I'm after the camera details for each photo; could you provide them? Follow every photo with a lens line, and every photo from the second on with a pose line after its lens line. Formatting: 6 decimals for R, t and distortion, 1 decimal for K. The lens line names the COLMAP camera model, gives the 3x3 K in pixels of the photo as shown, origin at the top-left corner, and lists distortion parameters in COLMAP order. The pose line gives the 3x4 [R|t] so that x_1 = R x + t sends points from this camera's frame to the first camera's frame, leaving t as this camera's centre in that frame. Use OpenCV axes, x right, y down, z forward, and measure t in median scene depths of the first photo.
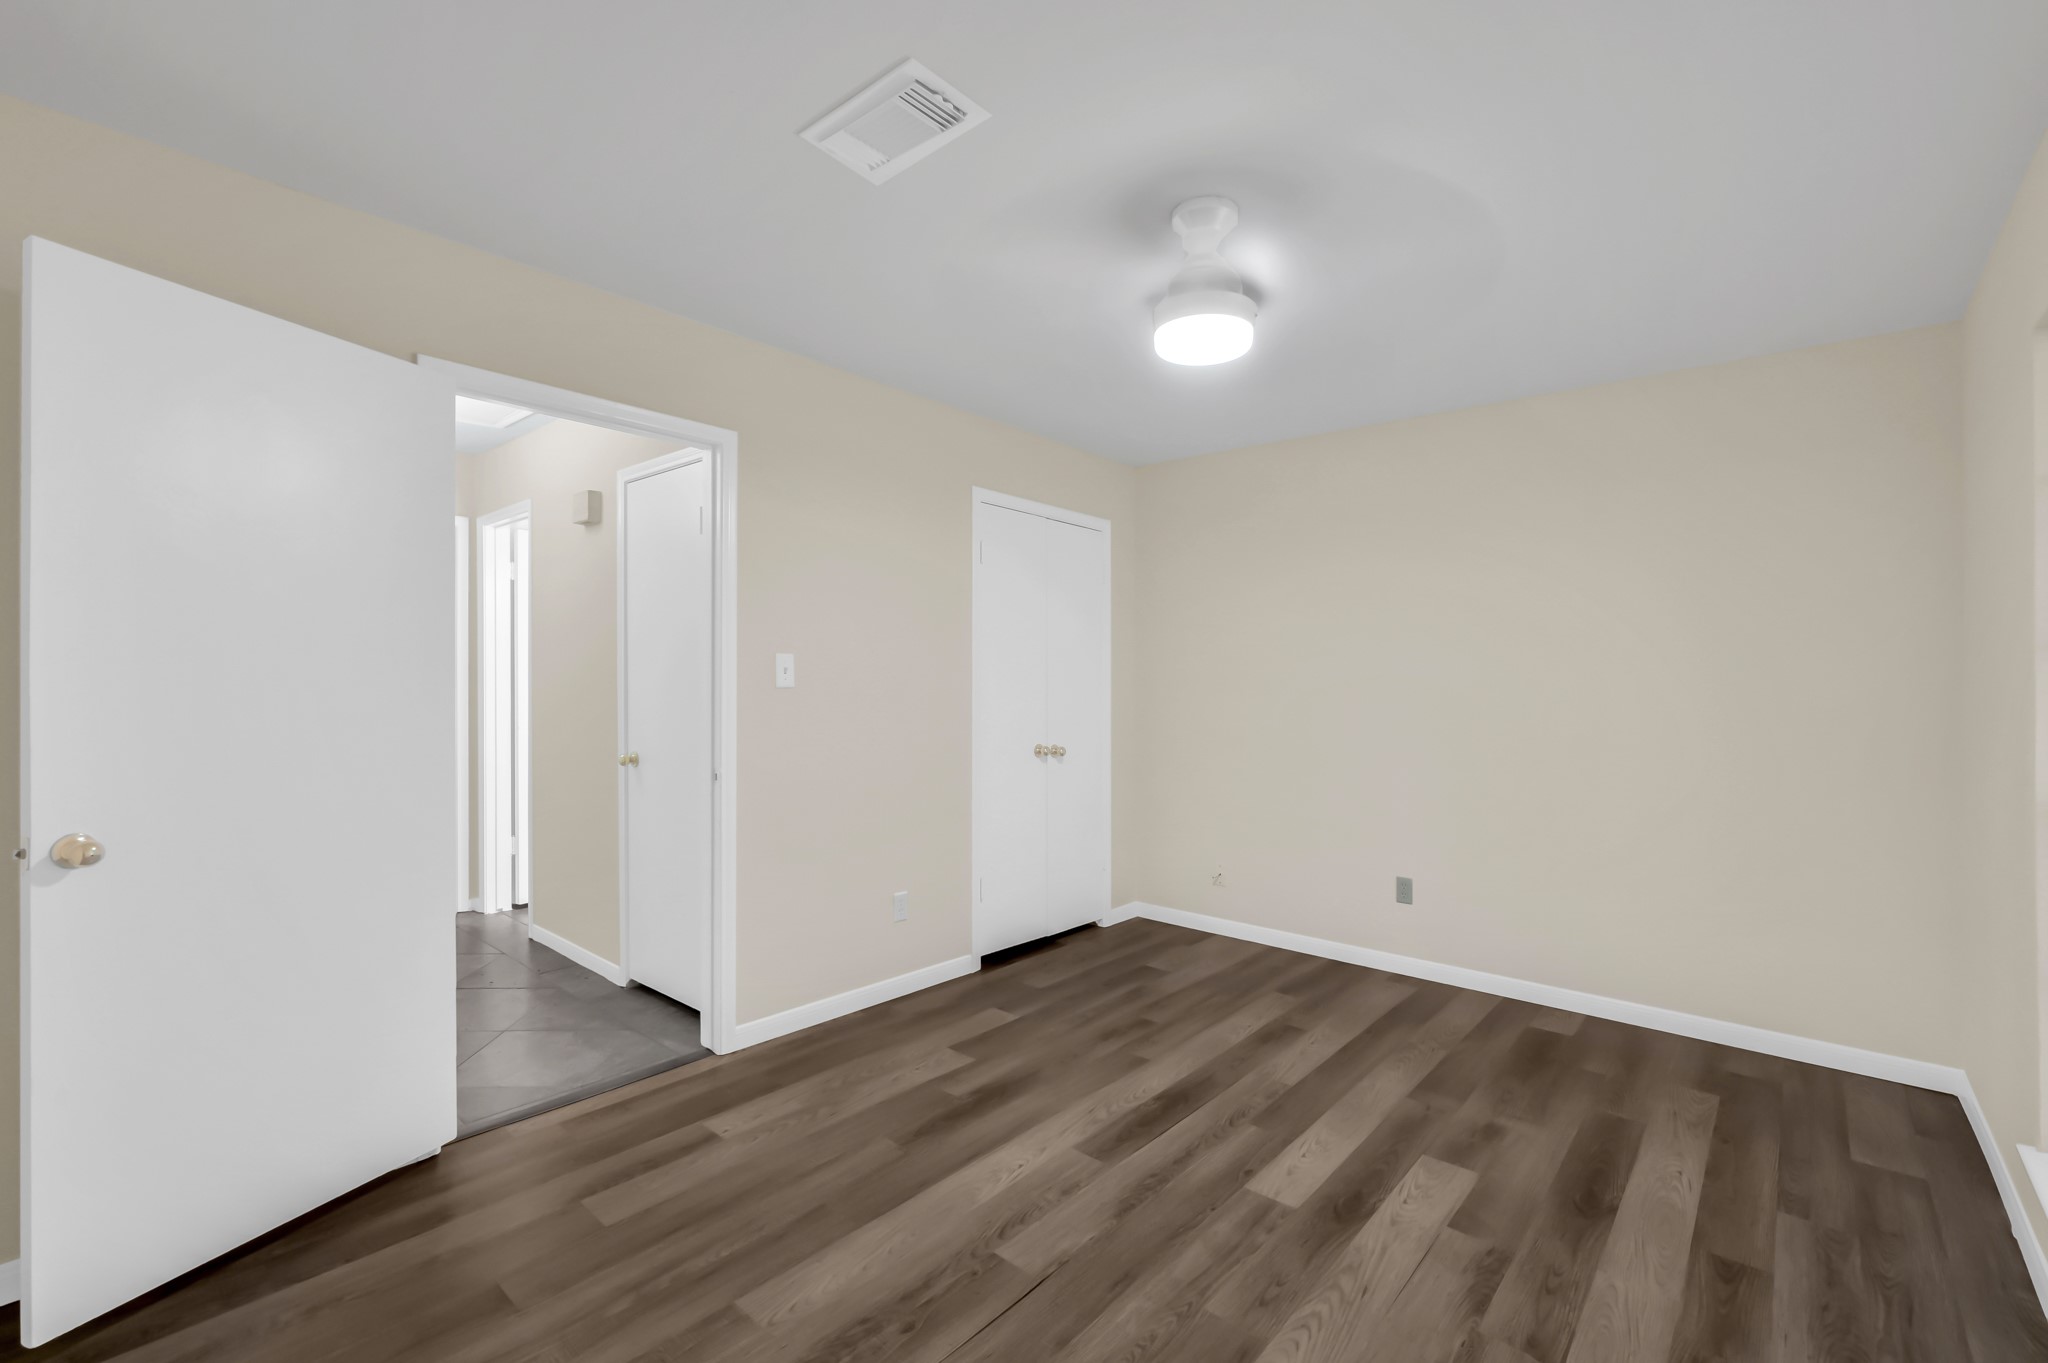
lens RADIAL K [[892.3, 0, 1023.0], [0, 892.3, 660.2], [0, 0, 1]] dist [-0.000398, -0.000046]
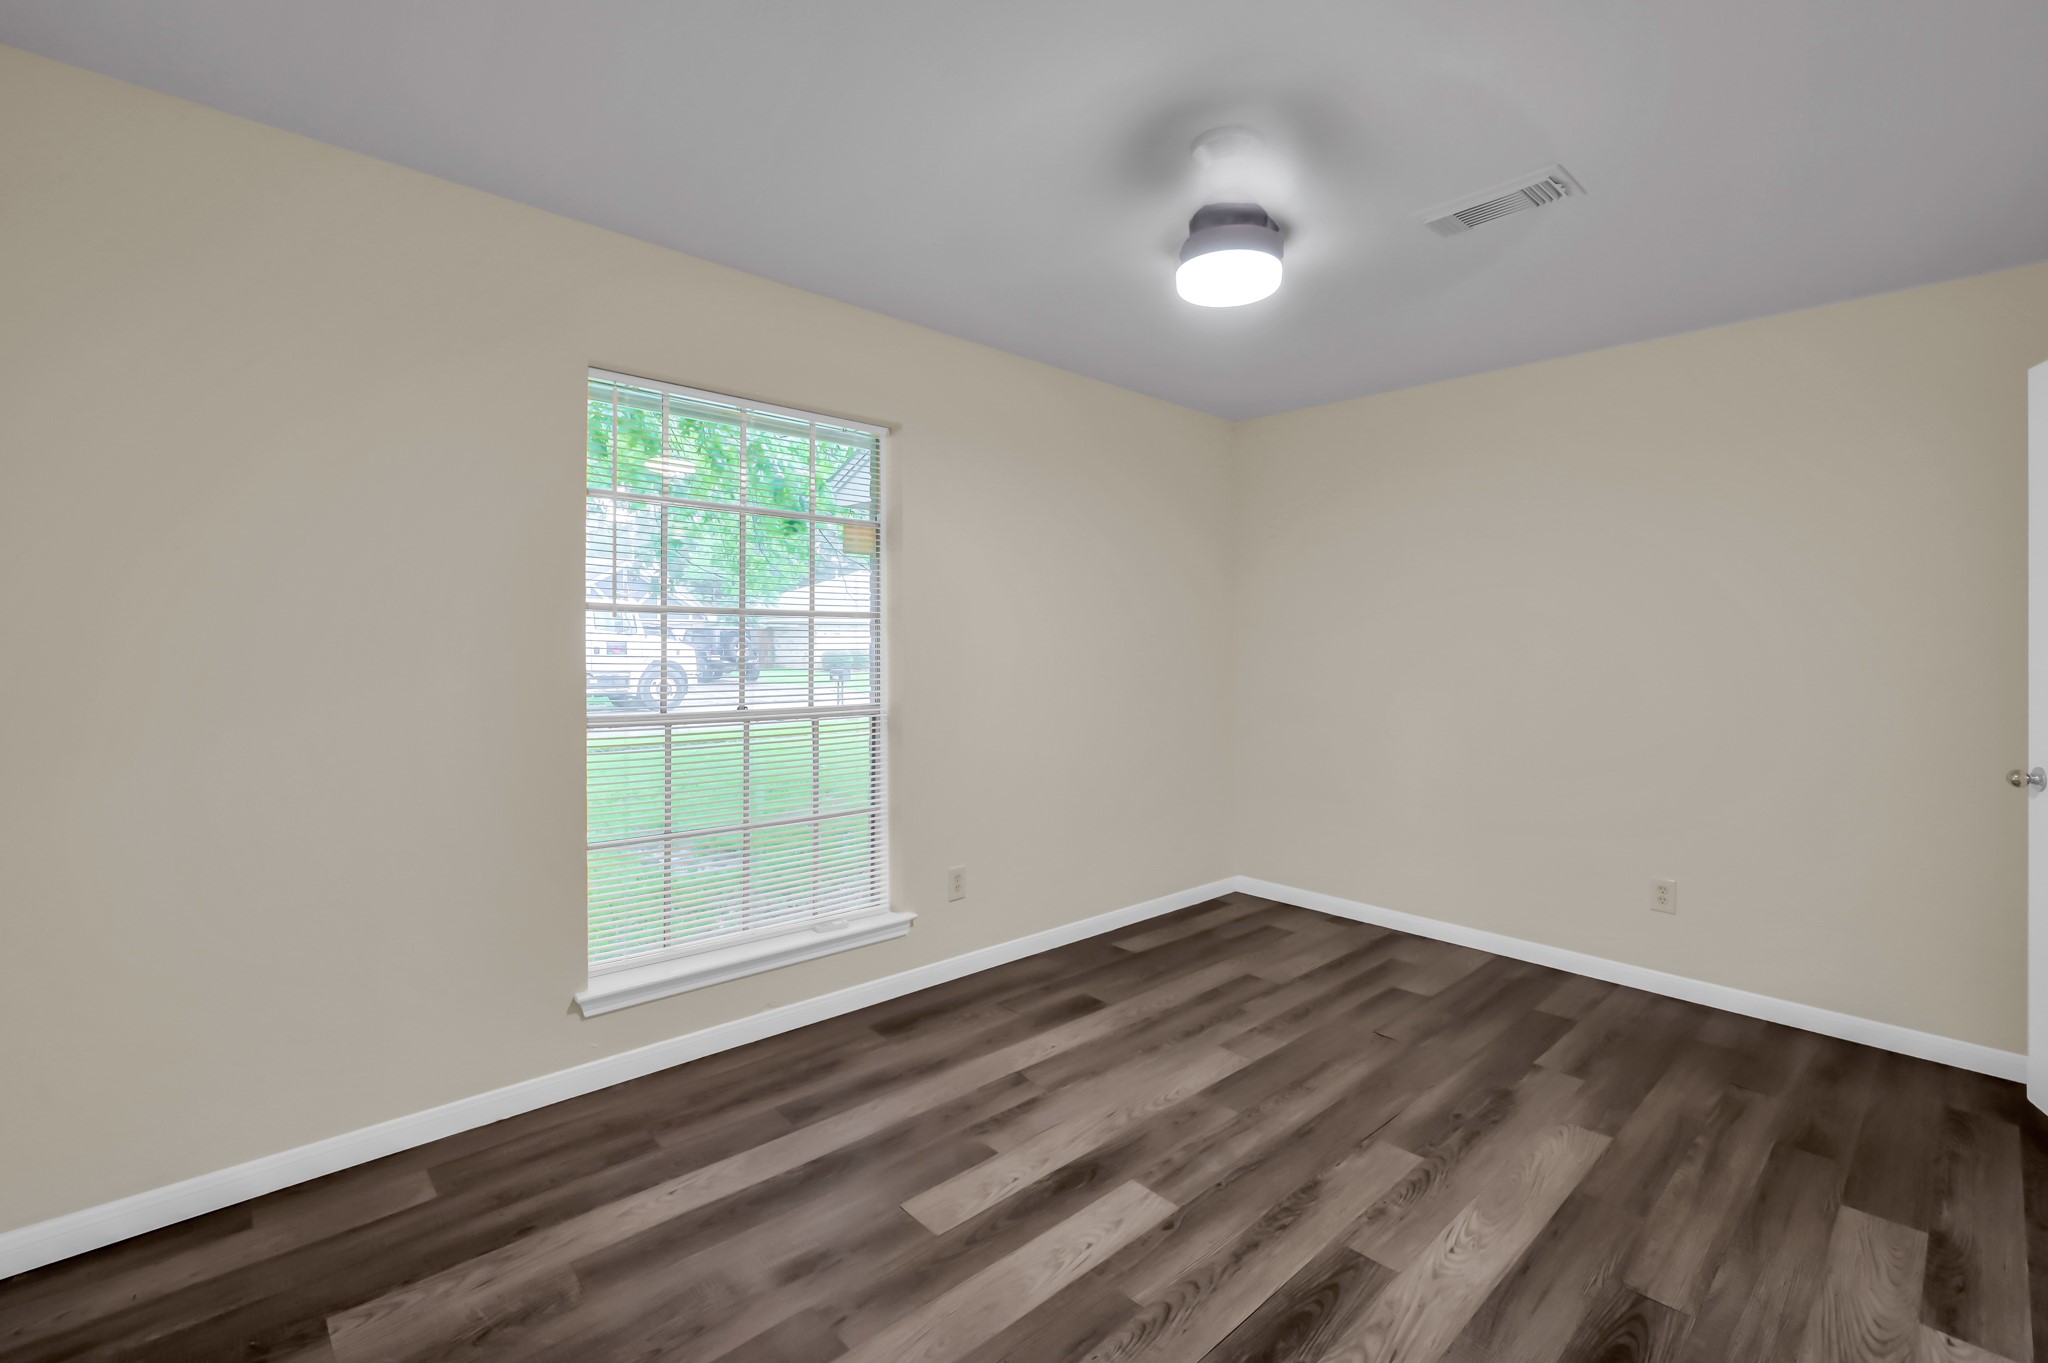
lens RADIAL K [[897.9, 0, 1041.3], [0, 897.9, 624.8], [0, 0, 1]] dist [0.001367, 0.000291]
pose [[-0.996029, -0.018724, 0.087033, 0.323312], [-0.022211, 0.998982, -0.039264, 0.045096], [-0.086209, -0.041041, -0.995431, 1.966945]]
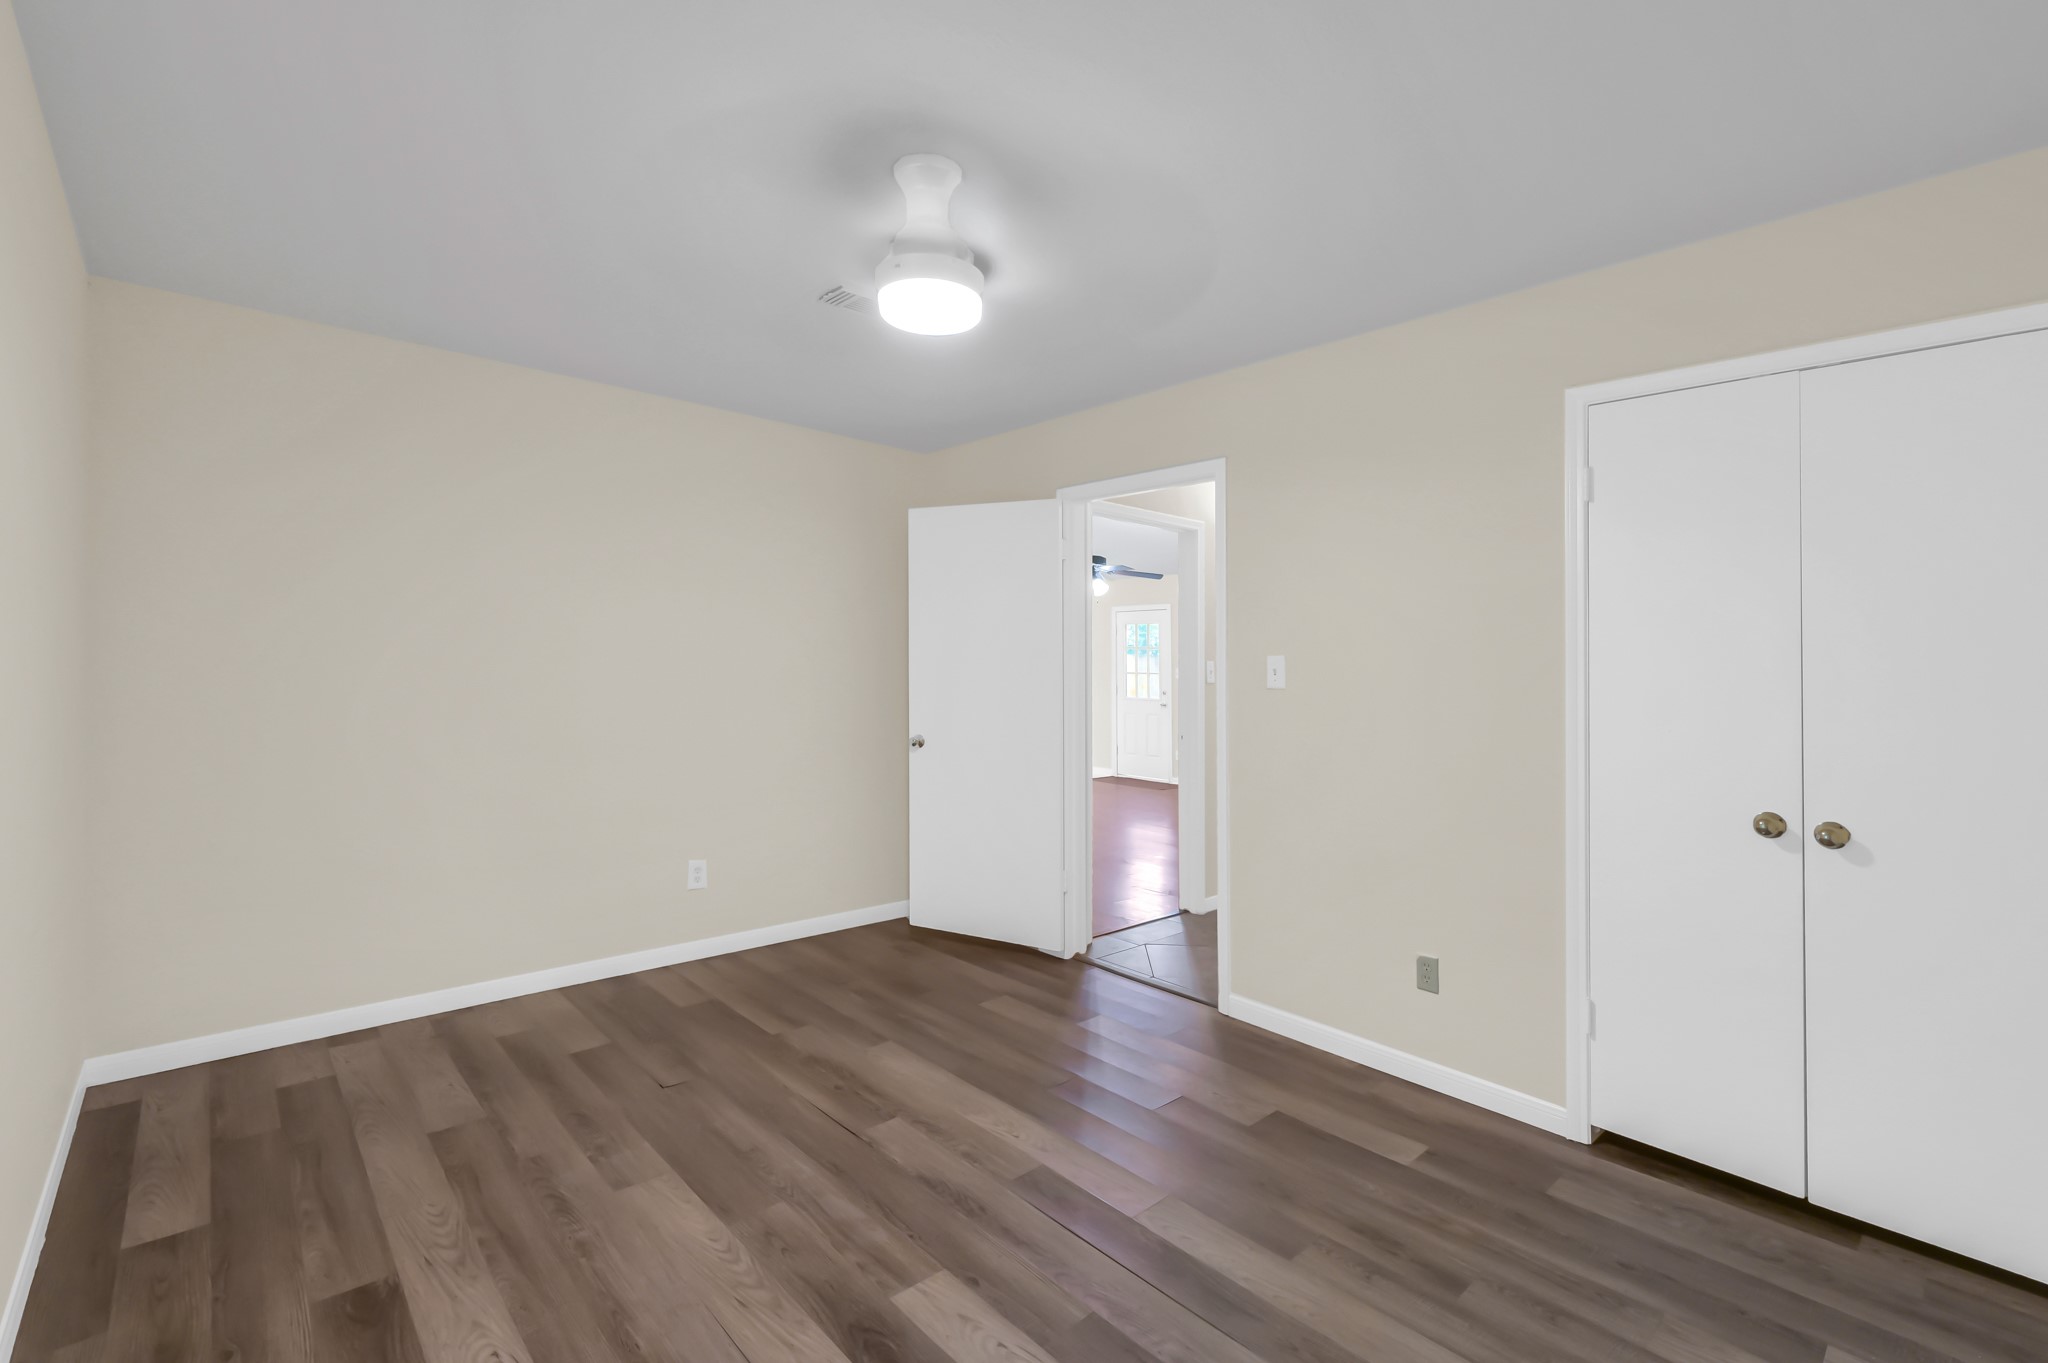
lens RADIAL K [[892.3, 0, 1023.0], [0, 892.3, 660.2], [0, 0, 1]] dist [-0.000398, -0.000046]
pose [[-0.110913, -0.024509, -0.993528, 1.114883], [0.002502, 0.999686, -0.024940, 0.033548], [0.993827, -0.005252, -0.110817, 1.191160]]
